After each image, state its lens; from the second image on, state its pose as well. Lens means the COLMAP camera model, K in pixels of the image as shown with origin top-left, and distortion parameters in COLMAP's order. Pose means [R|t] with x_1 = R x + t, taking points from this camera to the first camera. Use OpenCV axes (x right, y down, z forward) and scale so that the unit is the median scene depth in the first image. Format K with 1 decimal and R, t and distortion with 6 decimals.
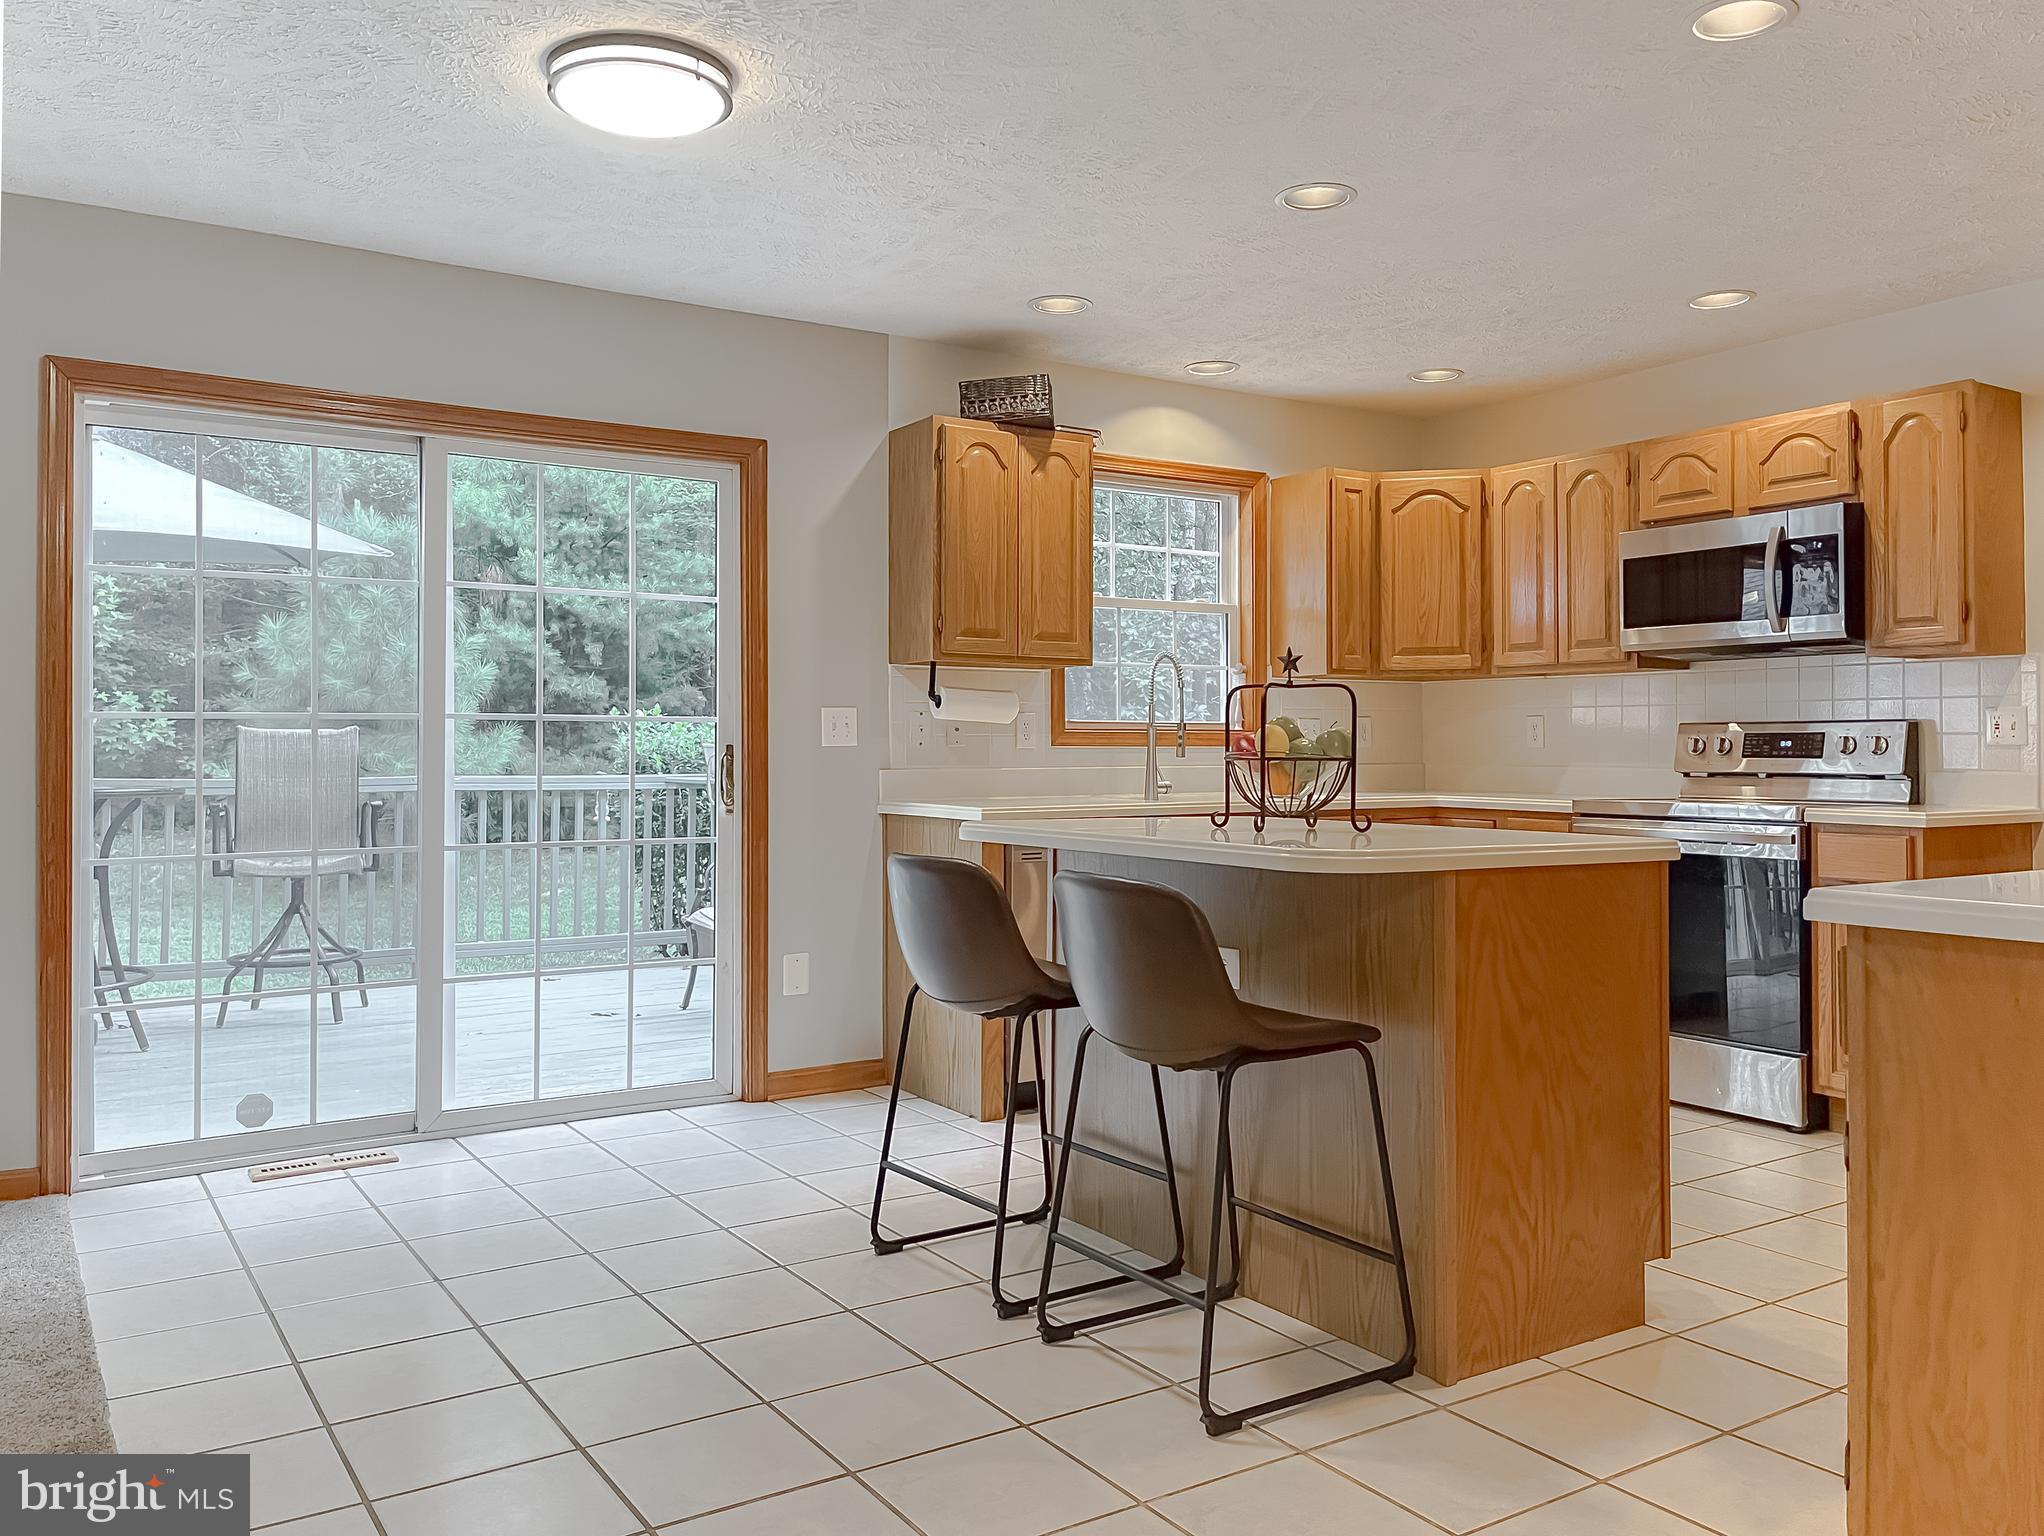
lens RADIAL K [[1576.2, 0, 1004.1], [0, 1576.2, 762.0], [0, 0, 1]] dist [0.034411, -0.031910]
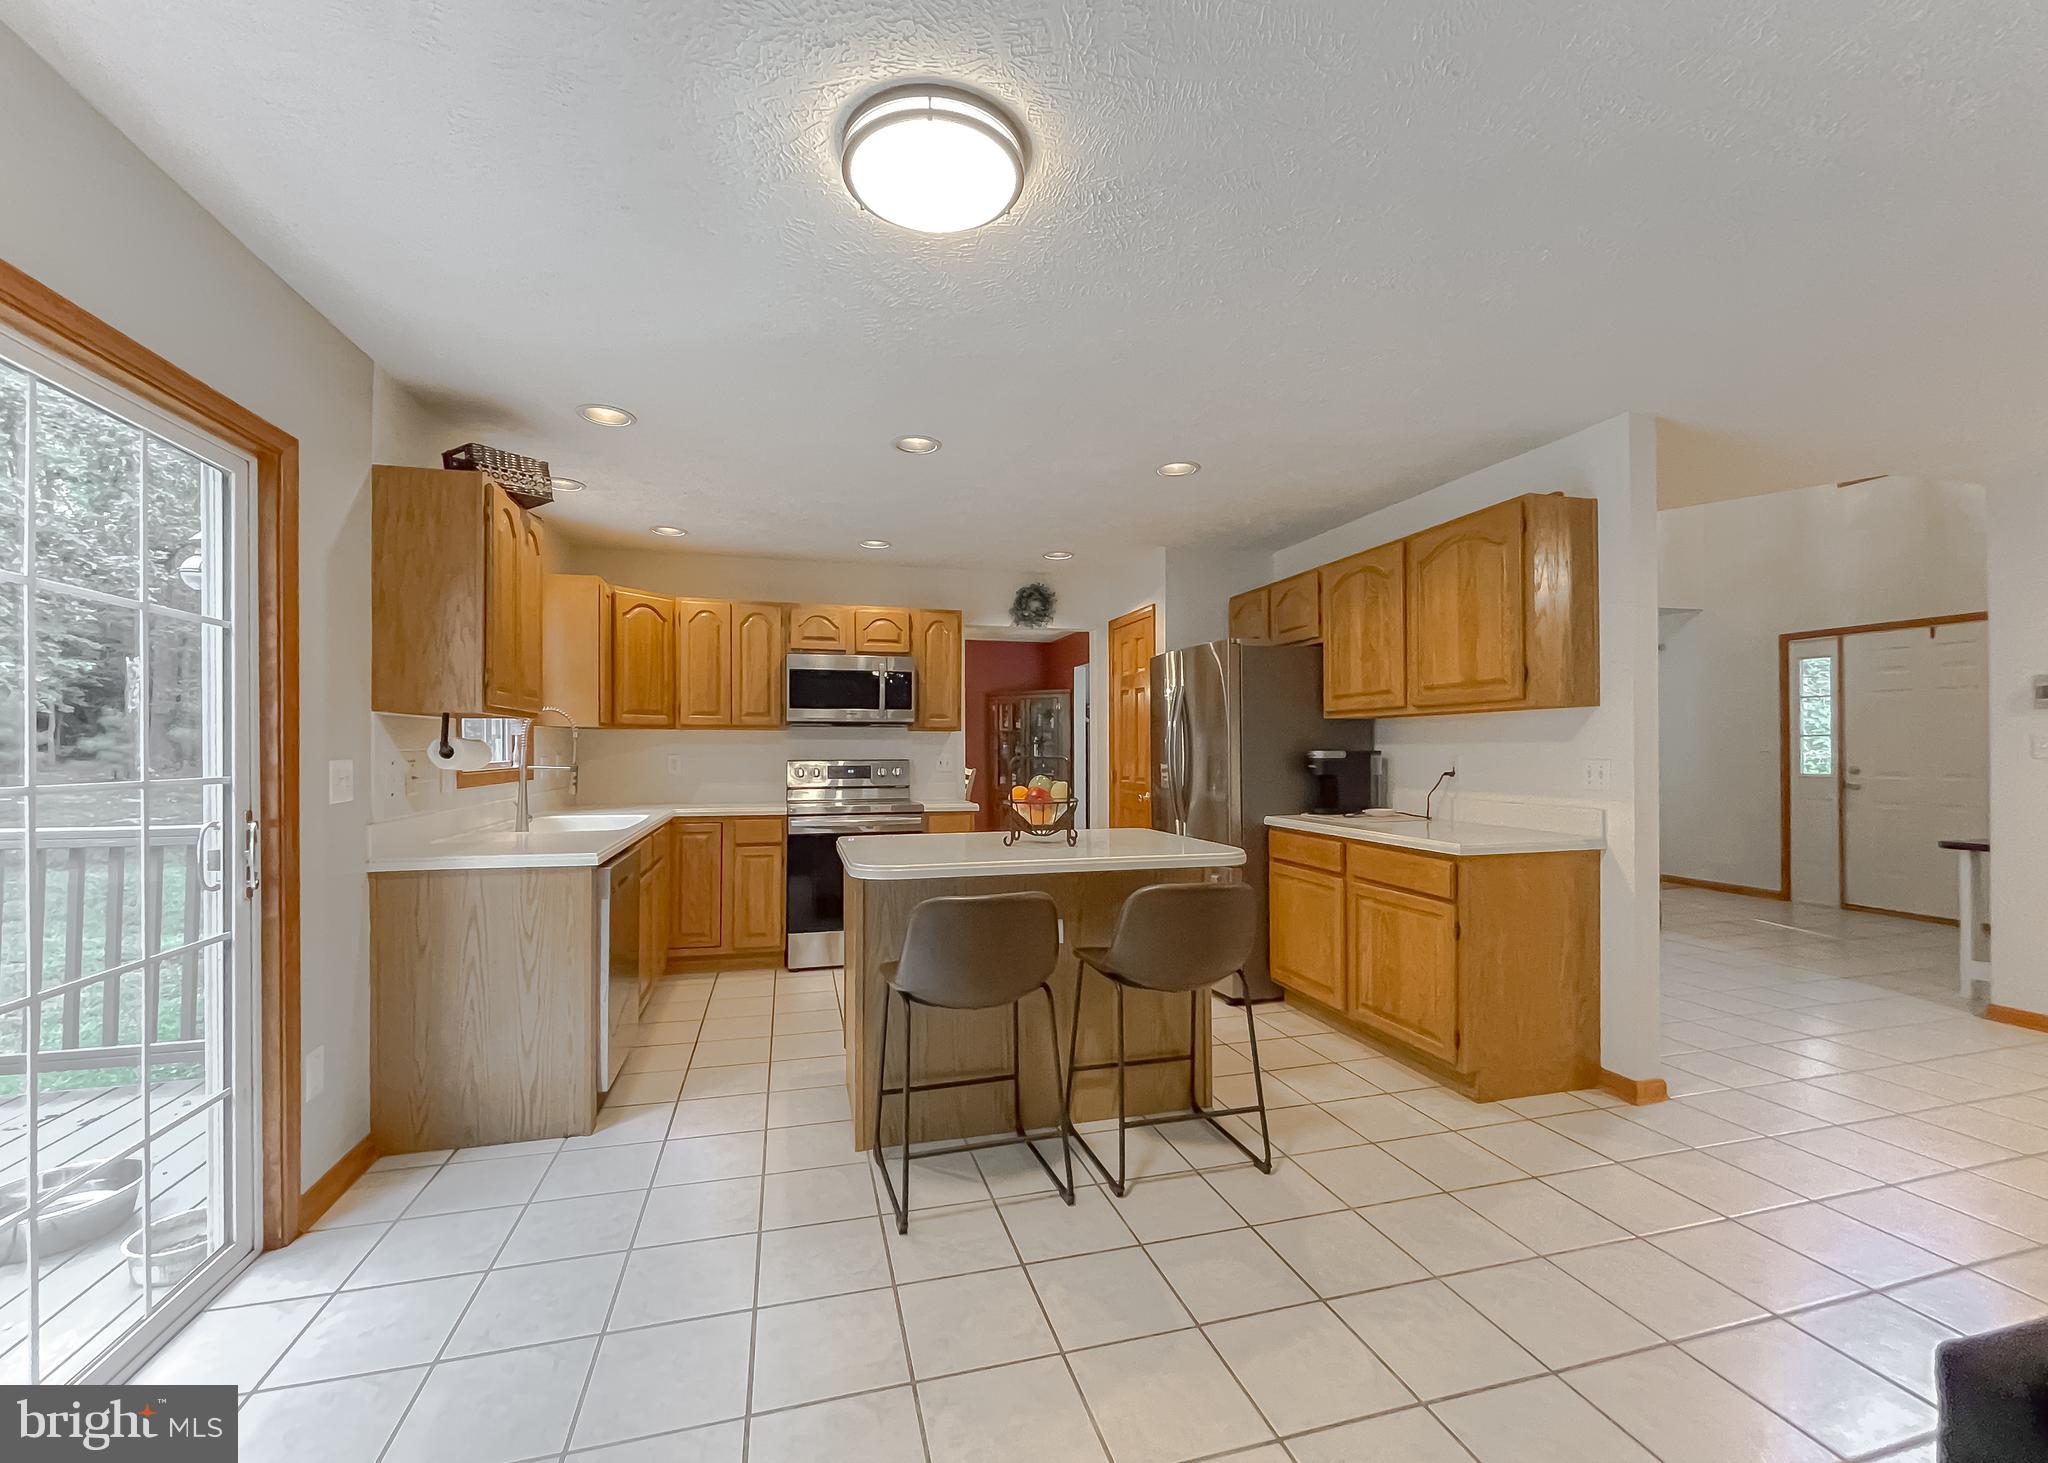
lens RADIAL K [[855.6, 0, 1022.7], [0, 855.6, 744.1], [0, 0, 1]] dist [0.004889, 0.001245]
pose [[0.280460, 0.001730, 0.959864, -0.456030], [0.006461, 0.999972, -0.003690, -0.038894], [-0.959844, 0.007236, 0.280441, 0.488059]]
